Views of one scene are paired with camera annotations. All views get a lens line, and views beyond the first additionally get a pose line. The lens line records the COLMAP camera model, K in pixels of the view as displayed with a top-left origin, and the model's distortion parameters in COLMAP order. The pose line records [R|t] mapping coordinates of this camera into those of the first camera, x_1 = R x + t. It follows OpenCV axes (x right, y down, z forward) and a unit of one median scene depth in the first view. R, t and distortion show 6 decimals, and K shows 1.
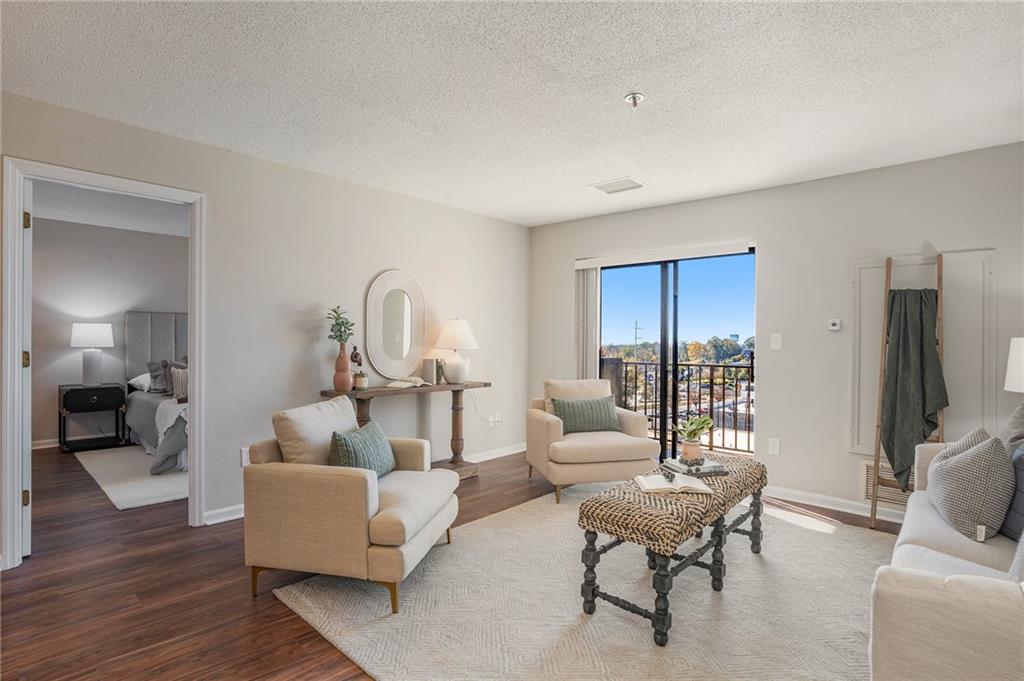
lens RADIAL K [[509.2, 0, 509.1], [0, 509.2, 342.4], [0, 0, 1]] dist [-0.021081, 0.007296]
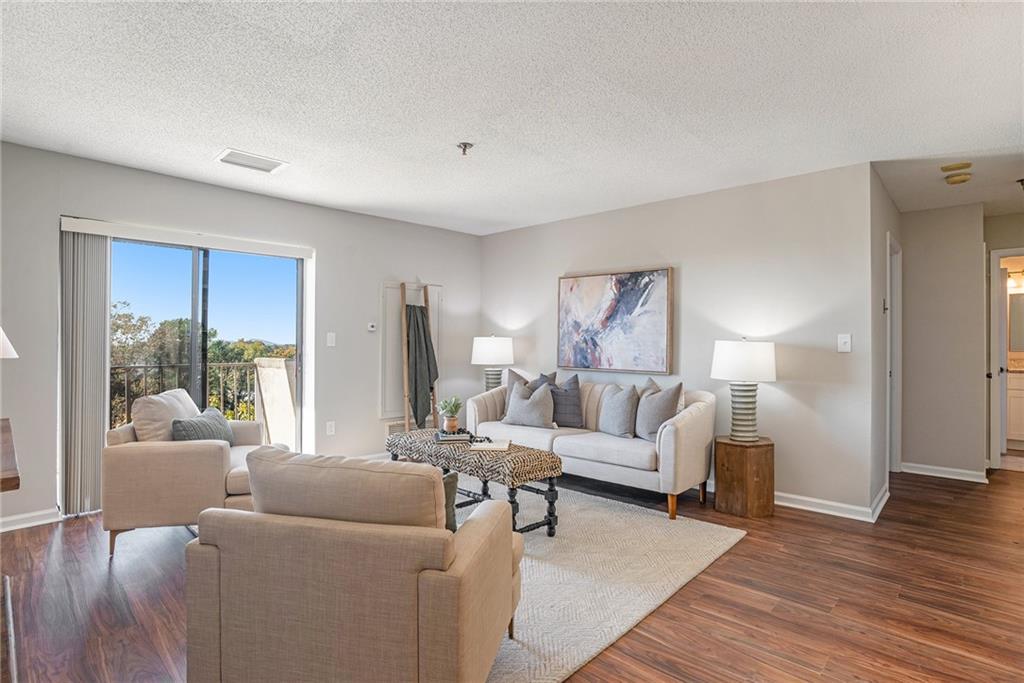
lens RADIAL K [[509.2, 0, 515.5], [0, 509.2, 338.7], [0, 0, 1]] dist [-0.021081, 0.007296]
pose [[0.022656, -0.015174, 0.999628, -1.782502], [-0.000058, 0.999885, 0.015179, -0.060025], [-0.999743, -0.000401, 0.022652, 1.497209]]
